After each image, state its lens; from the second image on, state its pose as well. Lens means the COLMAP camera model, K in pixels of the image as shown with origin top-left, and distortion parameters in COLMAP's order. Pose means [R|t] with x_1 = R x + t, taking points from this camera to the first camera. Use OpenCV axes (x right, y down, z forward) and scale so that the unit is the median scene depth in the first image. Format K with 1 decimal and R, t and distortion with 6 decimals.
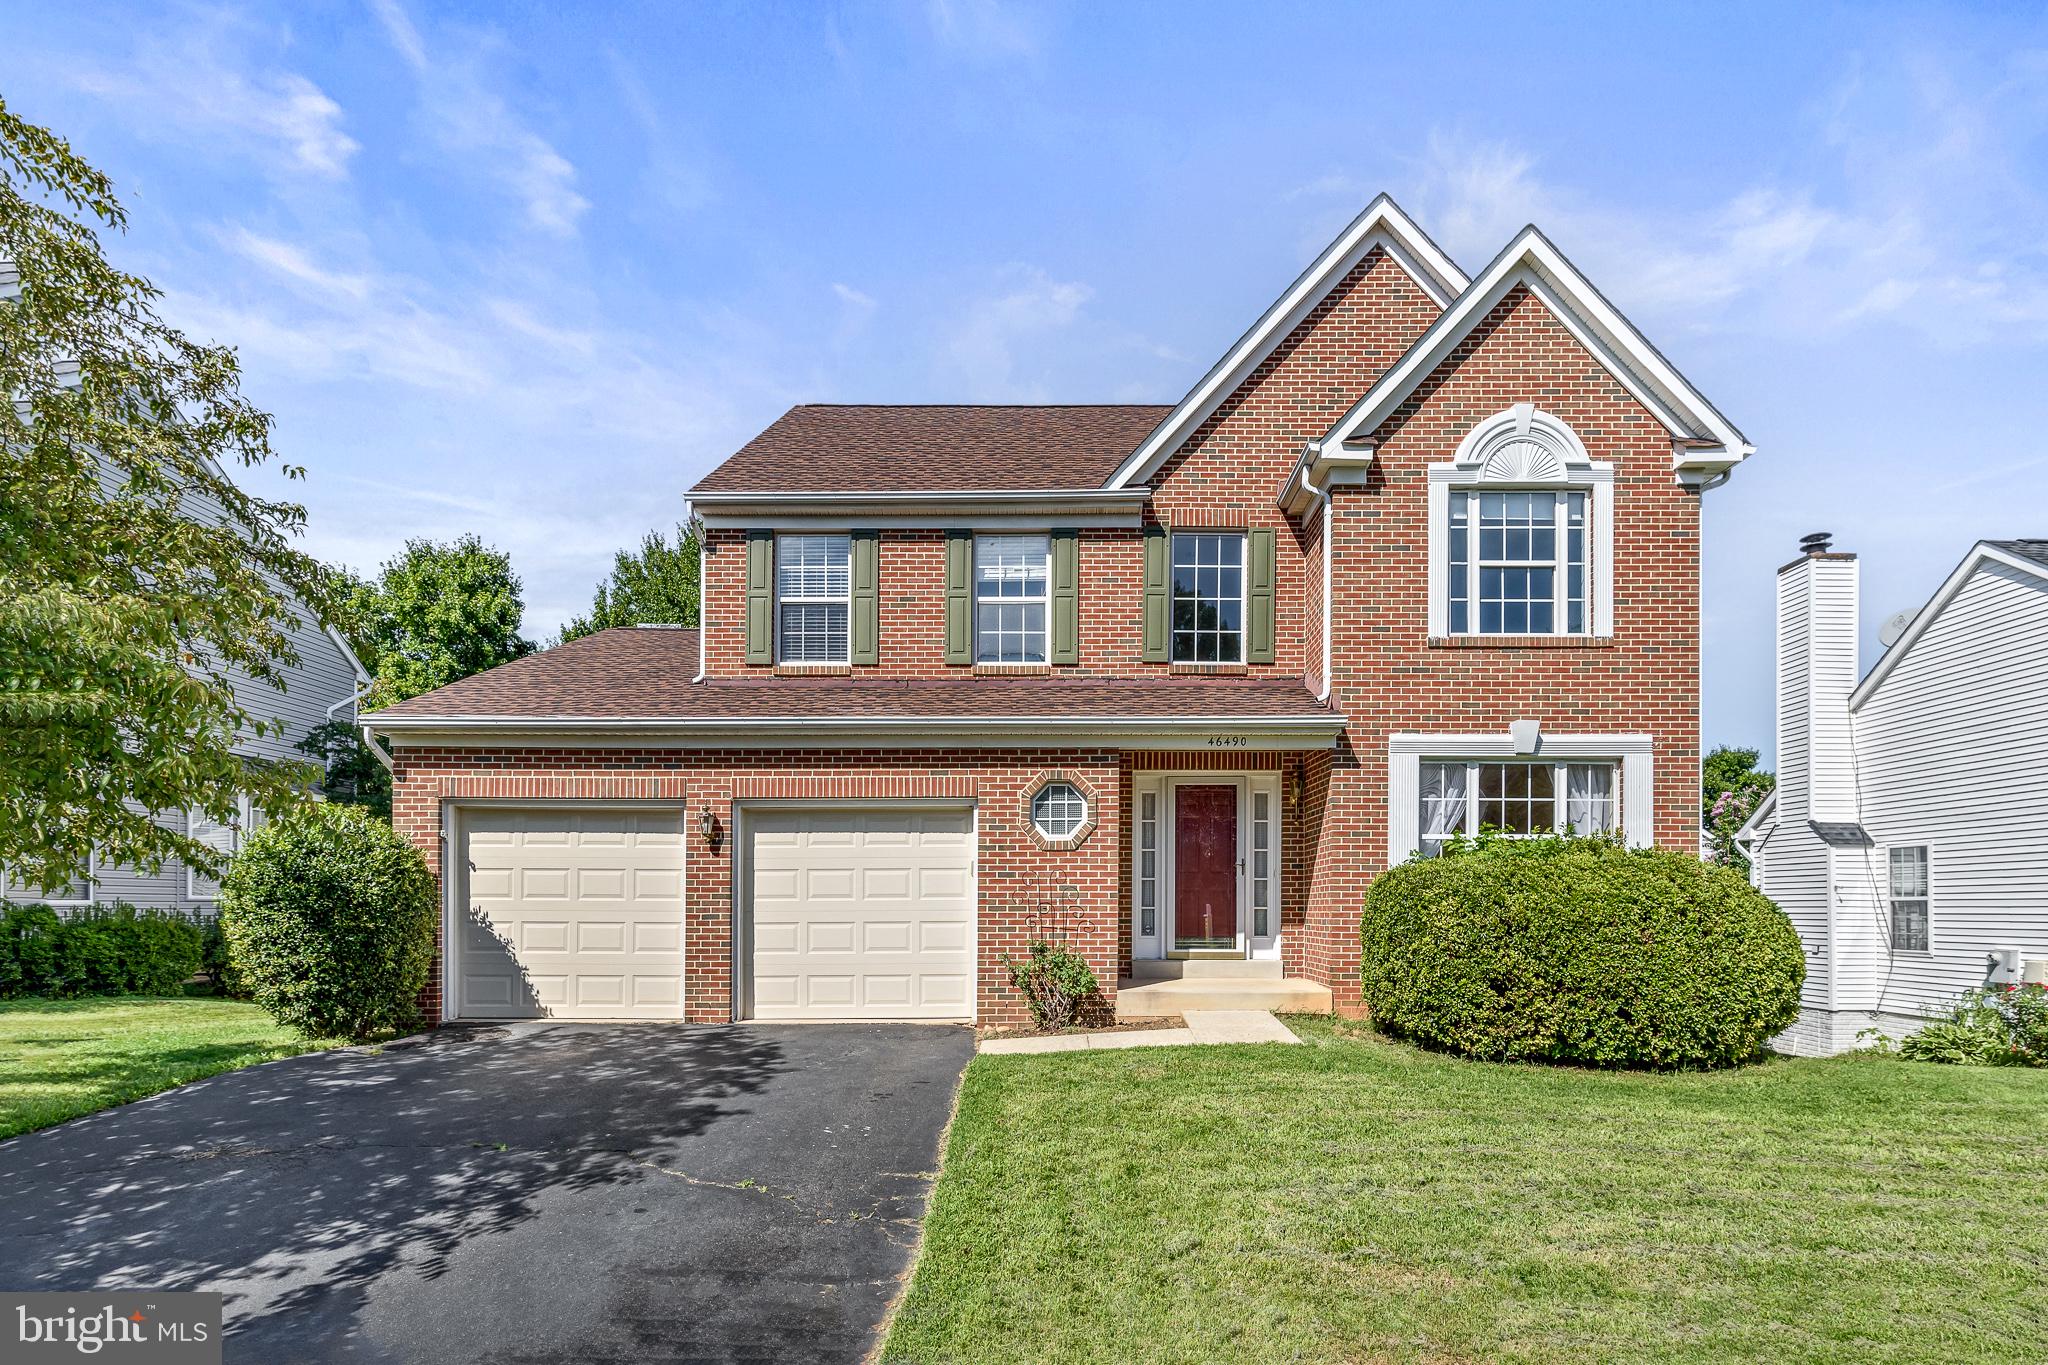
lens RADIAL K [[1024.2, 0, 1111.3], [0, 1024.2, 674.0], [0, 0, 1]] dist [0.002178, 0.001749]
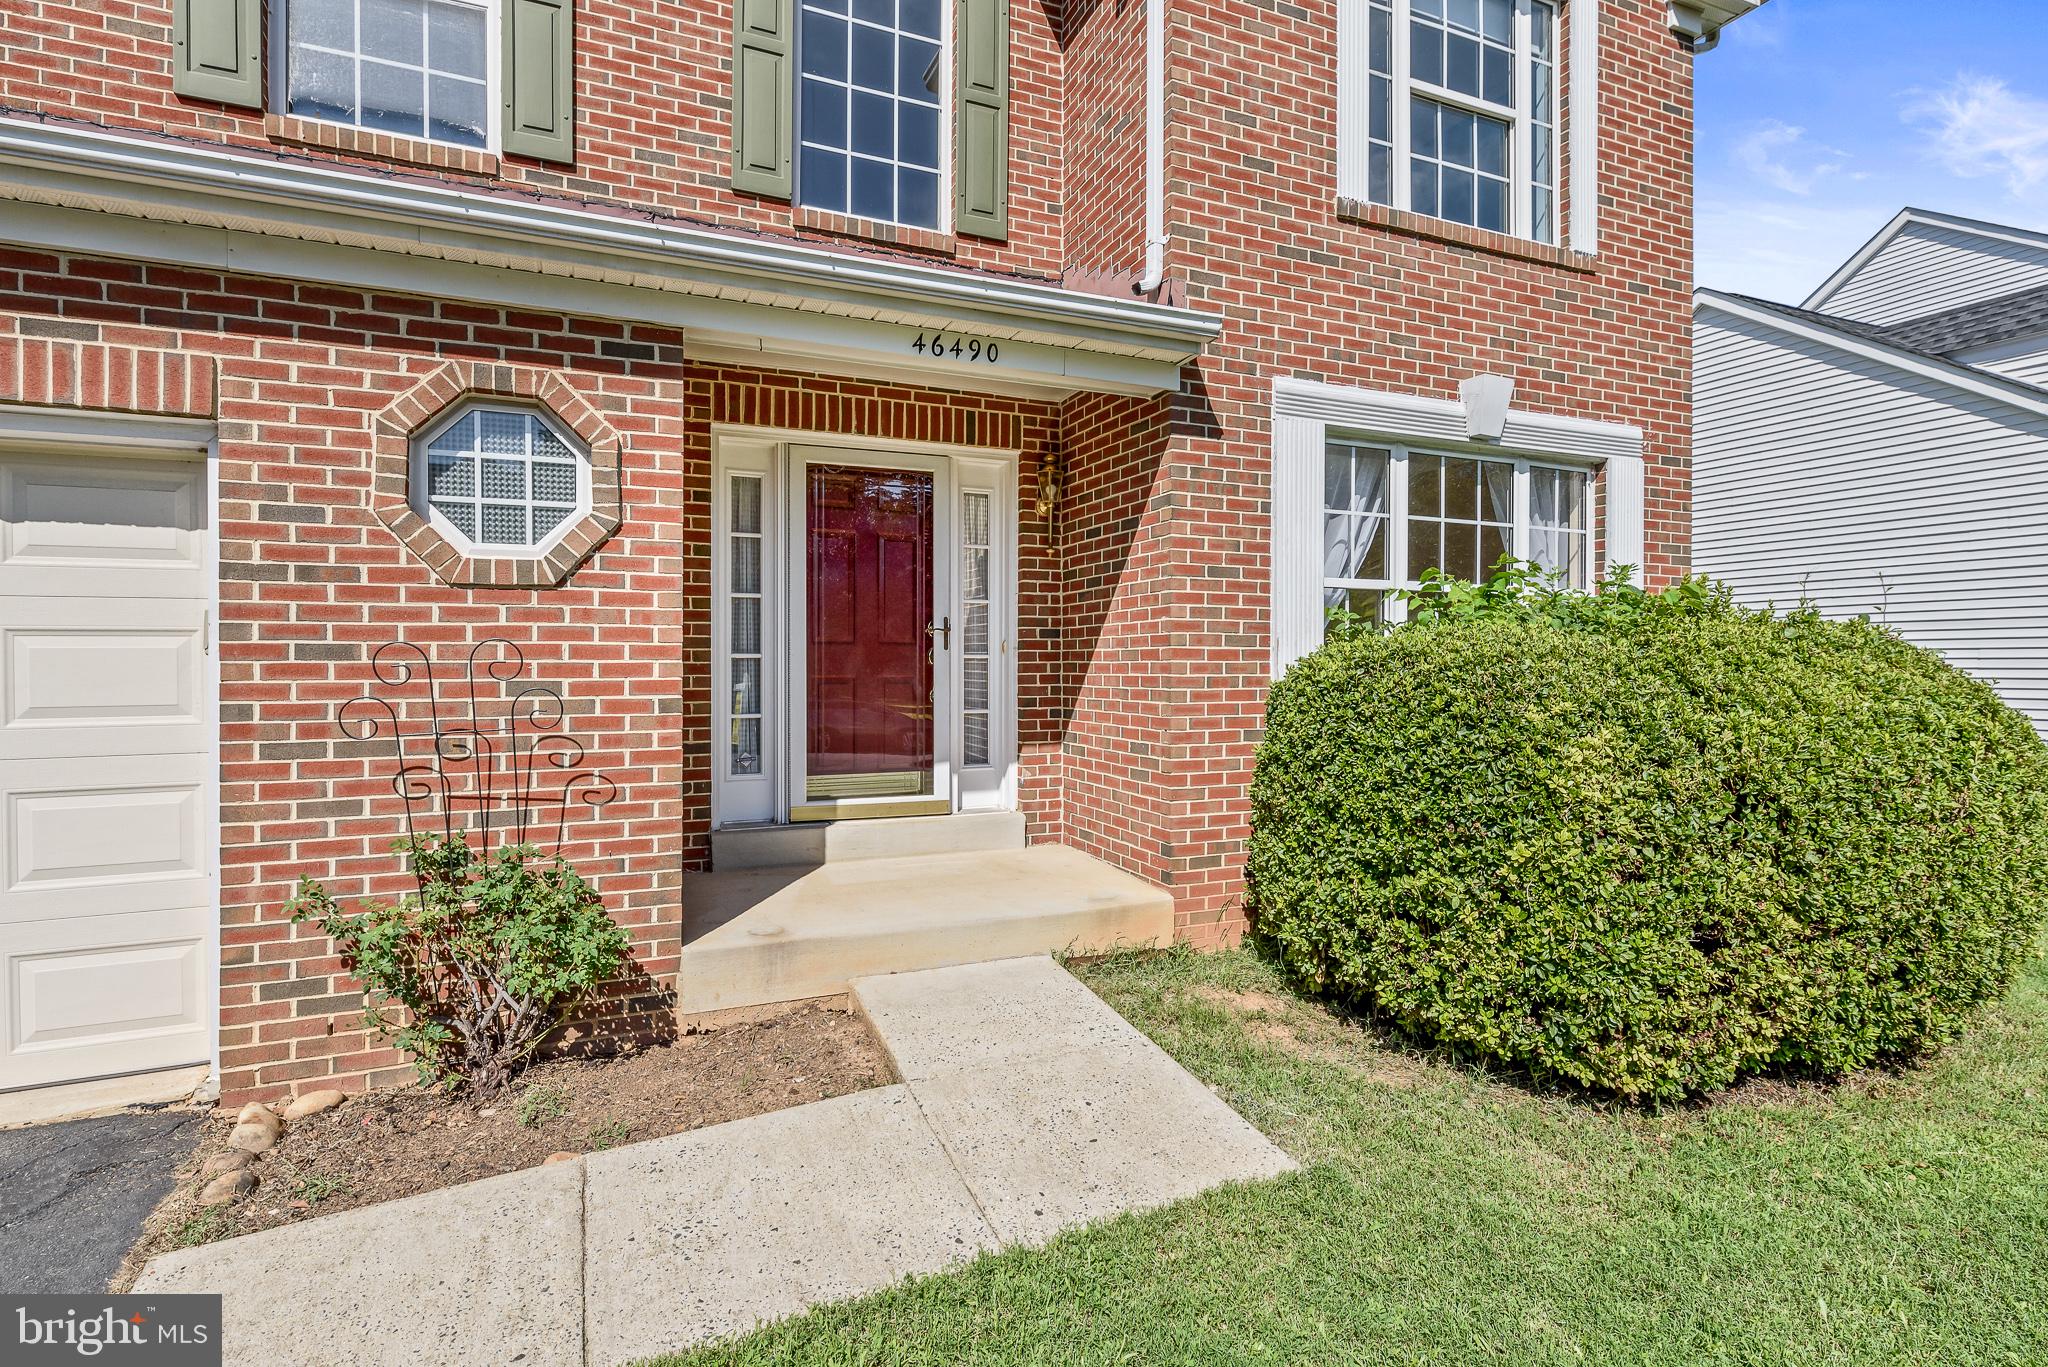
lens RADIAL K [[1024.2, 0, 1111.3], [0, 1024.2, 675.0], [0, 0, 1]] dist [0.002178, 0.001749]
pose [[0.914174, -0.004294, 0.405300, -0.001944], [-0.089773, 0.972964, 0.212797, 0.101983], [-0.395256, -0.230918, 0.889072, 0.561312]]
